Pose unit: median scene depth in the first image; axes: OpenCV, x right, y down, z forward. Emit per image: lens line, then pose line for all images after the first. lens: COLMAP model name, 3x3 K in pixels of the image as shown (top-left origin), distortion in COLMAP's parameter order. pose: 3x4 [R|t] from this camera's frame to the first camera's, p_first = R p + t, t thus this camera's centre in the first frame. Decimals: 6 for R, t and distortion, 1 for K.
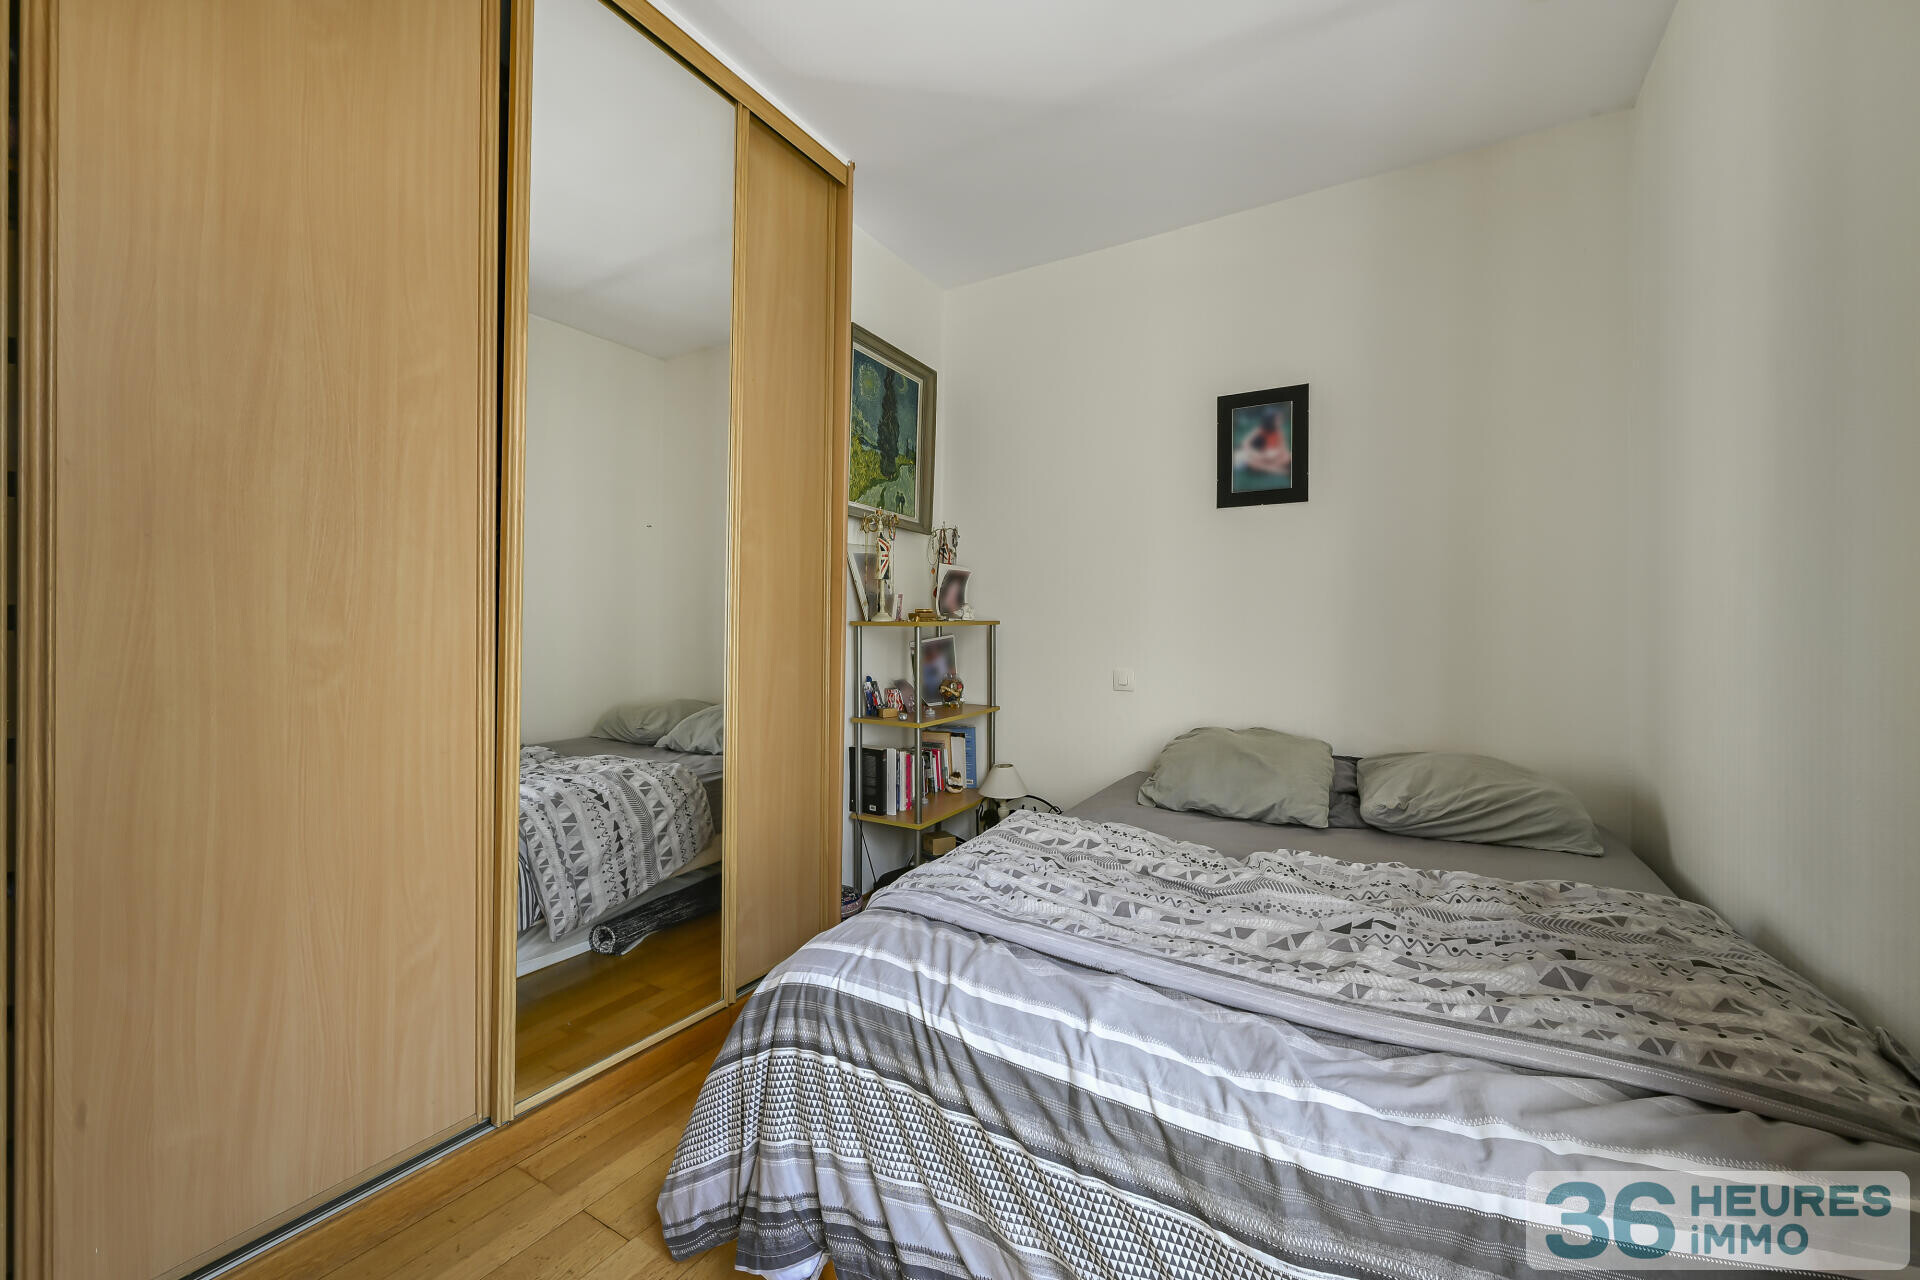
lens RADIAL K [[765.7, 0, 961.9], [0, 765.7, 625.6], [0, 0, 1]] dist [-0.000588, -0.000158]
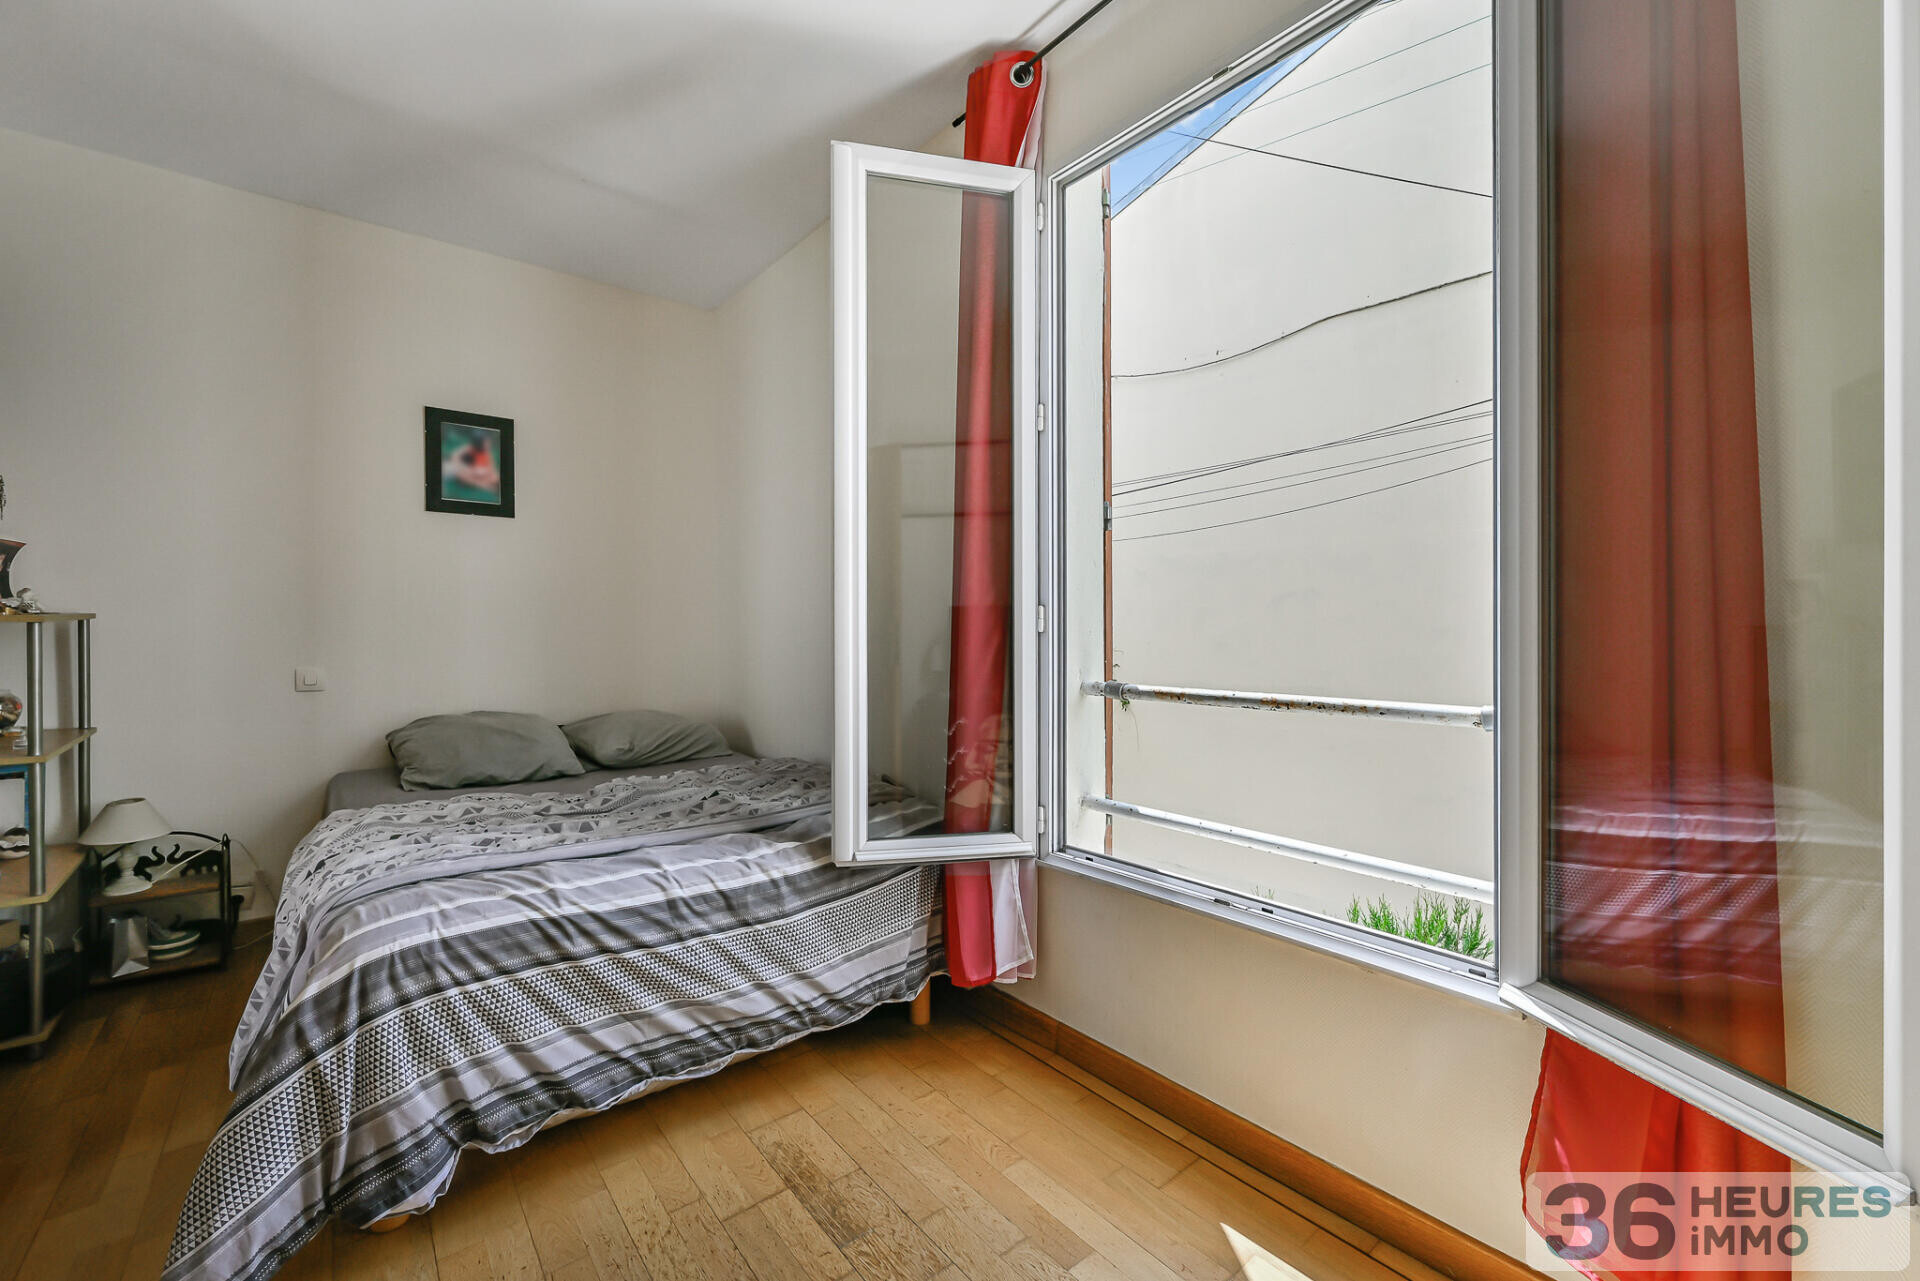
lens RADIAL K [[765.7, 0, 961.9], [0, 765.7, 626.1], [0, 0, 1]] dist [-0.000588, -0.000158]
pose [[0.330899, -0.001768, 0.943664, -1.048536], [-0.006224, 0.999972, 0.004056, -0.007397], [-0.943645, -0.007215, 0.330879, -0.132527]]
